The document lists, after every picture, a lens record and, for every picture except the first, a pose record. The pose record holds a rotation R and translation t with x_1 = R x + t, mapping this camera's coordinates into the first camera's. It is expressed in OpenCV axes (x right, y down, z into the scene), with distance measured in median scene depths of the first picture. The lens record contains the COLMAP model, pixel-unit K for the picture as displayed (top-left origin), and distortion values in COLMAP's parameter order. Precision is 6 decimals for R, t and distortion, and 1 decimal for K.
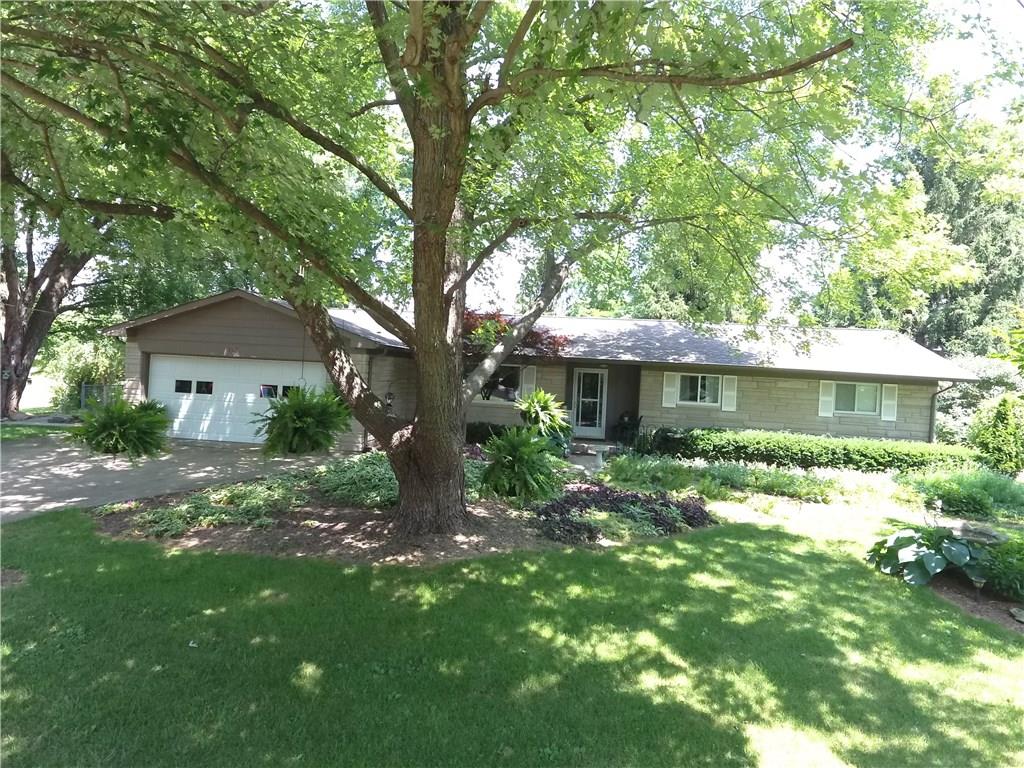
lens RADIAL K [[629.4, 0, 512.0], [0, 629.4, 384.0], [0, 0, 1]] dist [-0.004303, -0.001598]
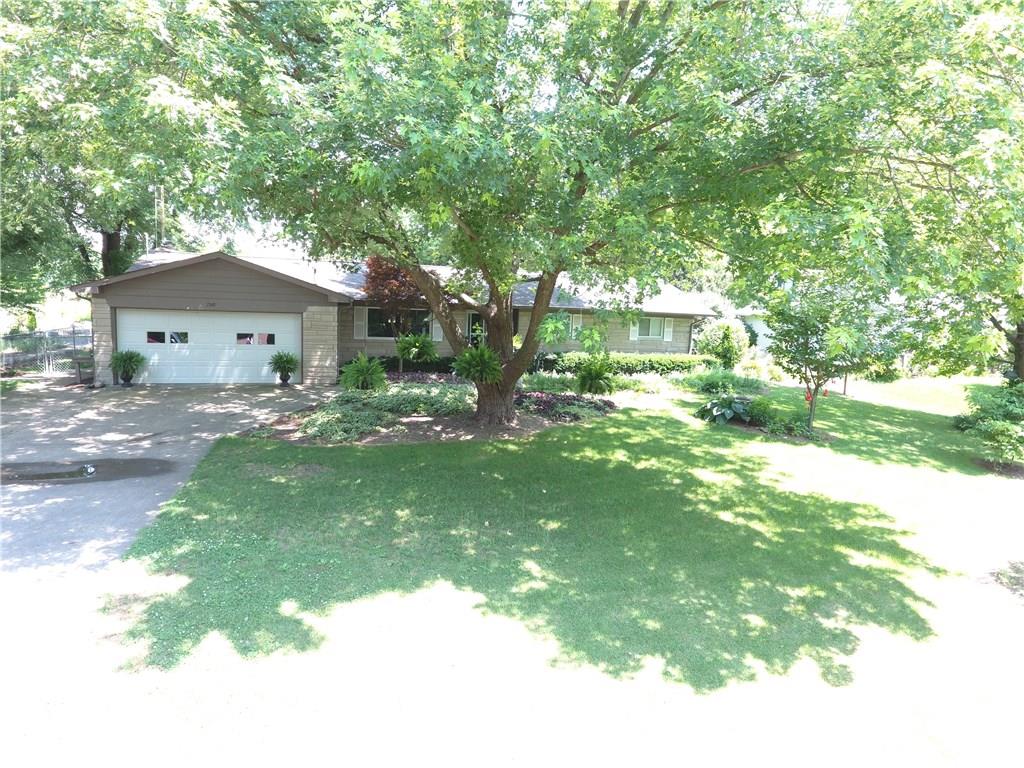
lens RADIAL K [[629.4, 0, 512.0], [0, 629.4, 384.0], [0, 0, 1]] dist [-0.004303, -0.001598]
pose [[0.917456, -0.068379, 0.391918, -0.392860], [0.018299, 0.991329, 0.130122, -0.049127], [-0.397417, -0.112209, 0.910752, -0.301450]]
